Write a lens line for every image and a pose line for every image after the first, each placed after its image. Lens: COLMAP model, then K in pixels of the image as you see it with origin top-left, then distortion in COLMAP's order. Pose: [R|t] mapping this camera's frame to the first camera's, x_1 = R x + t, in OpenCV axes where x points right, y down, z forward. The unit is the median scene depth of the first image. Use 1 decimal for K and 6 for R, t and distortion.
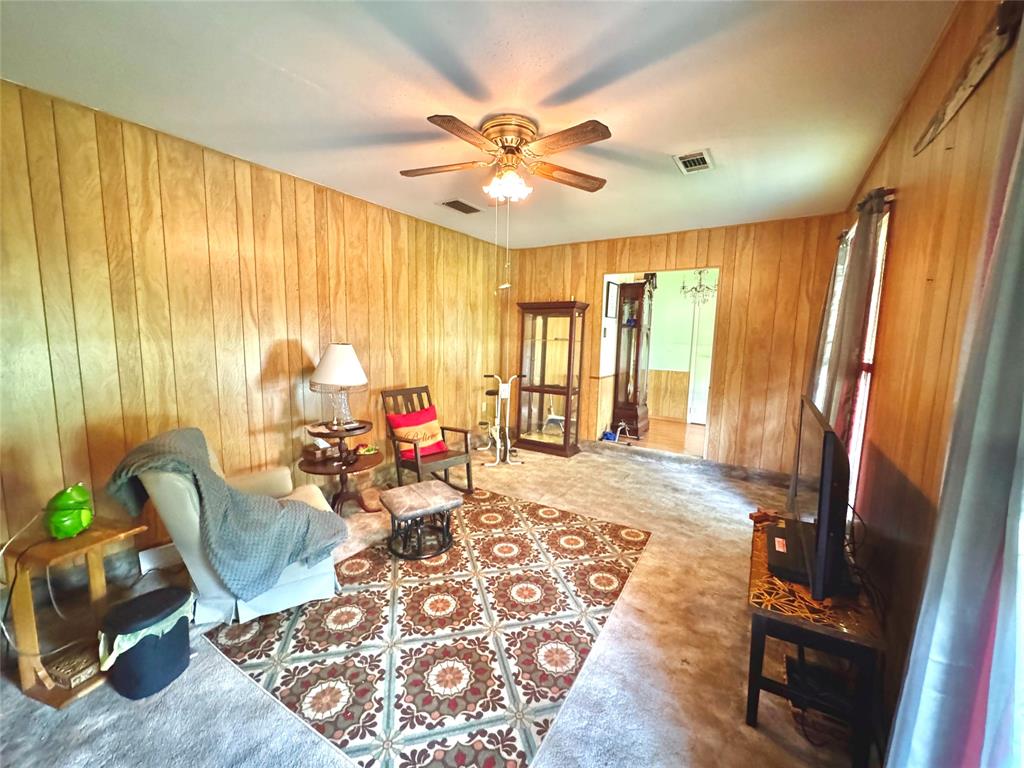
lens RADIAL K [[405.0, 0, 511.8], [0, 405.0, 384.0], [0, 0, 1]] dist [-0.003857, -0.000274]
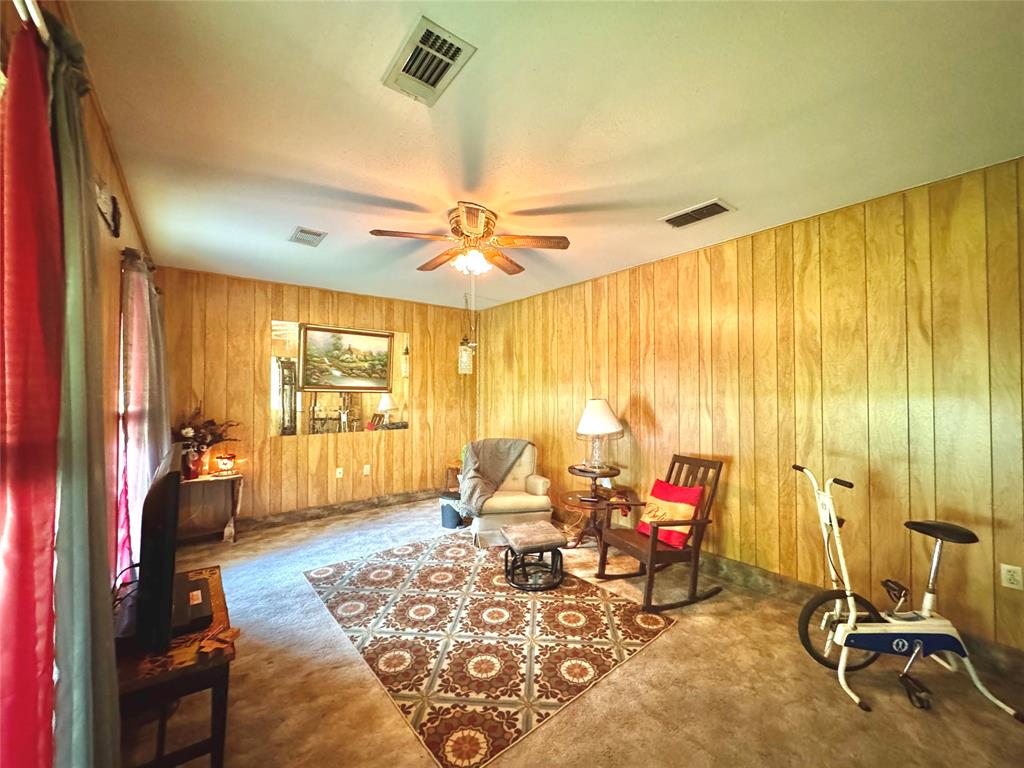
lens RADIAL K [[405.0, 0, 512.1], [0, 405.0, 384.8], [0, 0, 1]] dist [-0.003857, -0.000274]
pose [[-0.326574, -0.033603, -0.944574, 0.830717], [-0.123902, 0.992266, 0.007538, -0.125671], [0.937015, 0.119496, -0.328212, 1.212390]]
